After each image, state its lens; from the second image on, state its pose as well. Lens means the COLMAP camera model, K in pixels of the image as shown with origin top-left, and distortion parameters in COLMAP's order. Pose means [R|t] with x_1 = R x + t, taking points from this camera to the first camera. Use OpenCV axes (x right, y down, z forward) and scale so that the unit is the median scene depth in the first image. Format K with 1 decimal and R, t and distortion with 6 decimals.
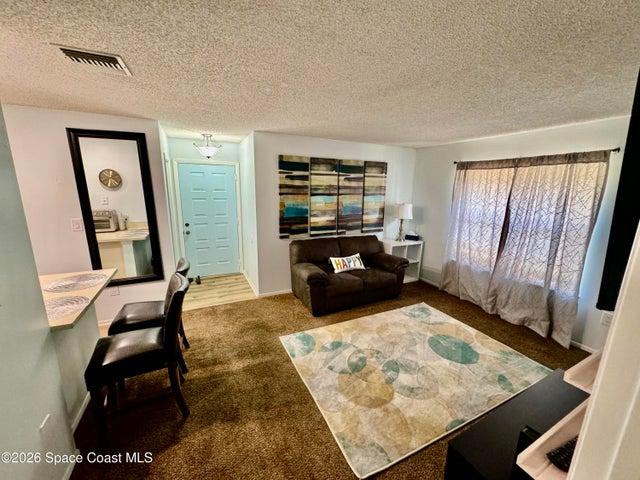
lens RADIAL K [[255.2, 0, 320.0], [0, 255.2, 240.0], [0, 0, 1]] dist [-0.000550, -0.000069]
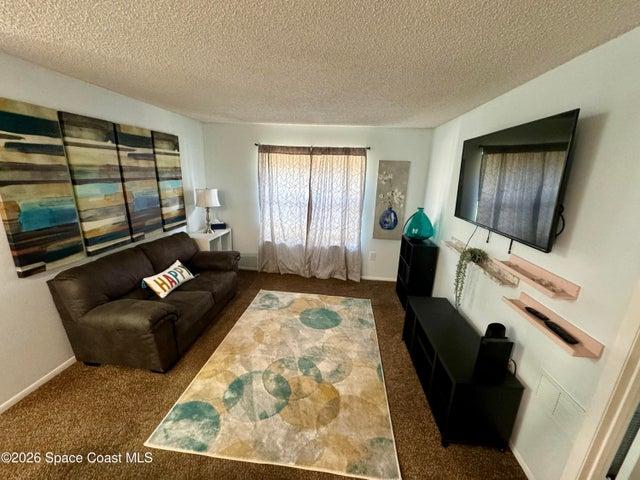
lens RADIAL K [[255.2, 0, 320.0], [0, 255.2, 240.0], [0, 0, 1]] dist [-0.000550, -0.000069]
pose [[0.526398, -0.218343, 0.821724, -0.234708], [0.148304, 0.975227, 0.164127, -0.068190], [-0.837204, 0.035468, 0.545739, 0.262920]]
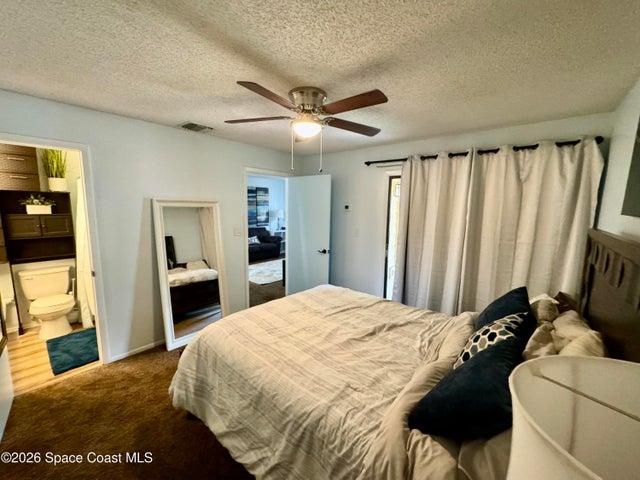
lens RADIAL K [[255.2, 0, 320.0], [0, 255.2, 240.0], [0, 0, 1]] dist [-0.000550, -0.000069]
pose [[0.915986, -0.057582, 0.397057, -0.171966], [0.083017, 0.995432, -0.047156, 0.218109], [-0.392528, 0.076157, 0.916582, -0.934171]]
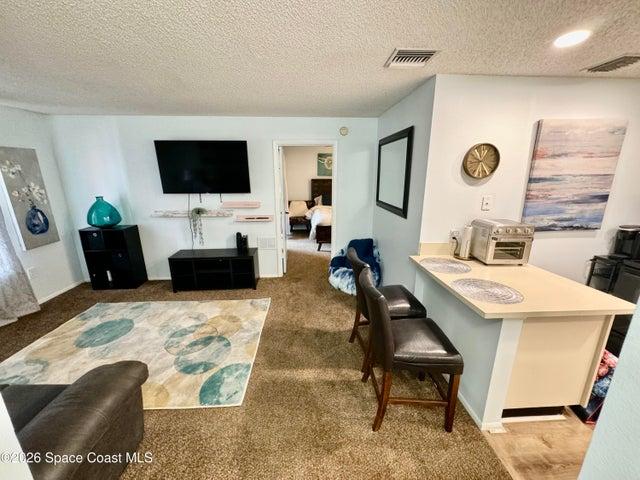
lens RADIAL K [[255.2, 0, 320.0], [0, 255.2, 240.0], [0, 0, 1]] dist [-0.000550, -0.000069]
pose [[-0.920872, -0.116290, 0.372117, -0.392766], [0.065410, 0.894863, 0.441523, -0.190288], [-0.384338, 0.430927, -0.816447, 0.937022]]
